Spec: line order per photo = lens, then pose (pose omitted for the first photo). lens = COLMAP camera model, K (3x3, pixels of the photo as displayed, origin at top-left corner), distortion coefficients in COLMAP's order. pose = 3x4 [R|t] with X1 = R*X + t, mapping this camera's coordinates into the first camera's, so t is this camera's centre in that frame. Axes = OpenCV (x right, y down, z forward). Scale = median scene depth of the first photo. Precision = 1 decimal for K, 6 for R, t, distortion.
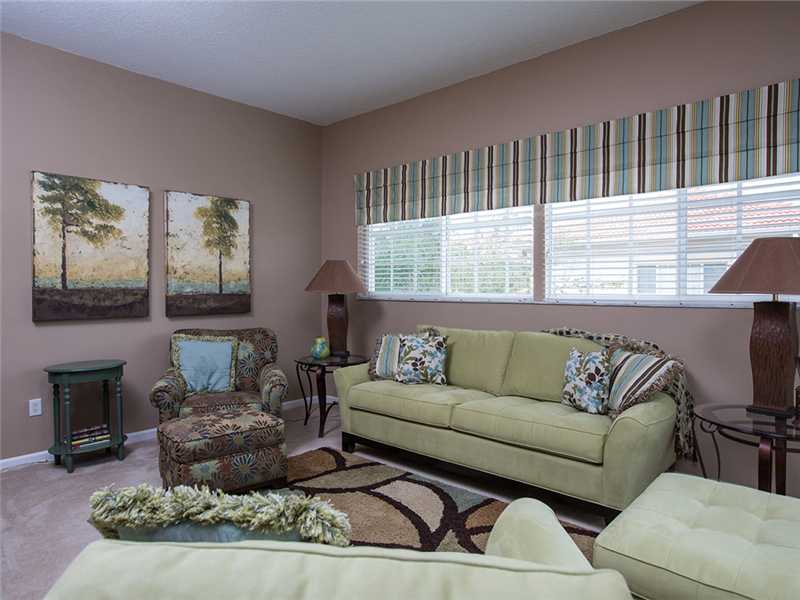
lens RADIAL K [[516.9, 0, 396.1], [0, 516.9, 299.4], [0, 0, 1]] dist [-0.038598, 0.033968]
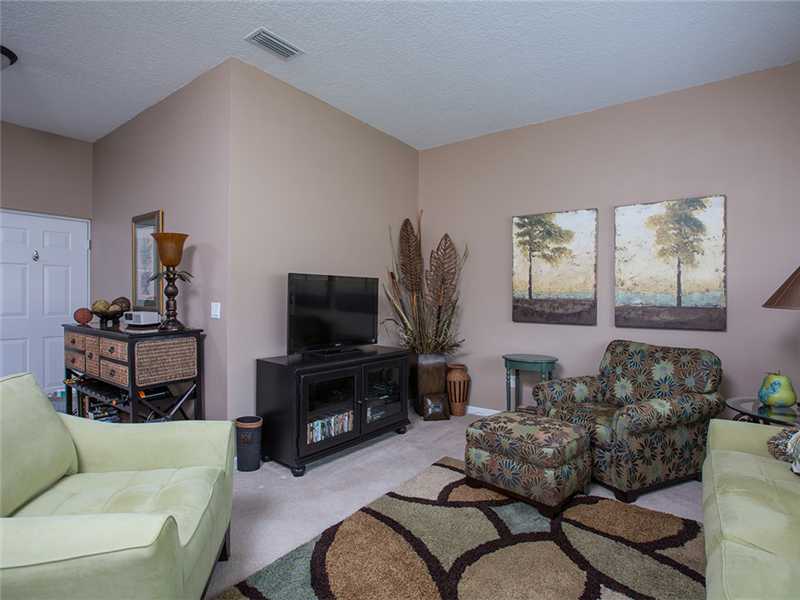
lens RADIAL K [[417.0, 0, 397.9], [0, 417.0, 299.0], [0, 0, 1]] dist [-0.053661, 0.026837]
pose [[0.098632, 0.009364, -0.995080, 0.391505], [-0.031456, 0.999485, 0.006287, -0.016028], [0.994627, 0.030681, 0.098875, 0.530306]]
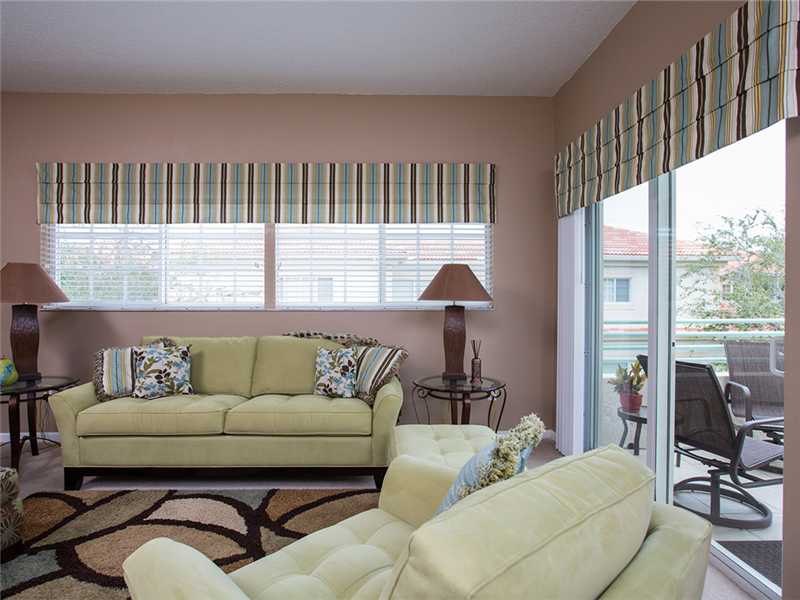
lens RADIAL K [[464.3, 0, 398.1], [0, 464.3, 297.2], [0, 0, 1]] dist [-0.060897, 0.045683]
pose [[0.716375, -0.001137, 0.697715, -0.234894], [0.015839, 0.999767, -0.014633, -0.002147], [-0.697536, 0.021534, 0.716226, 0.083284]]
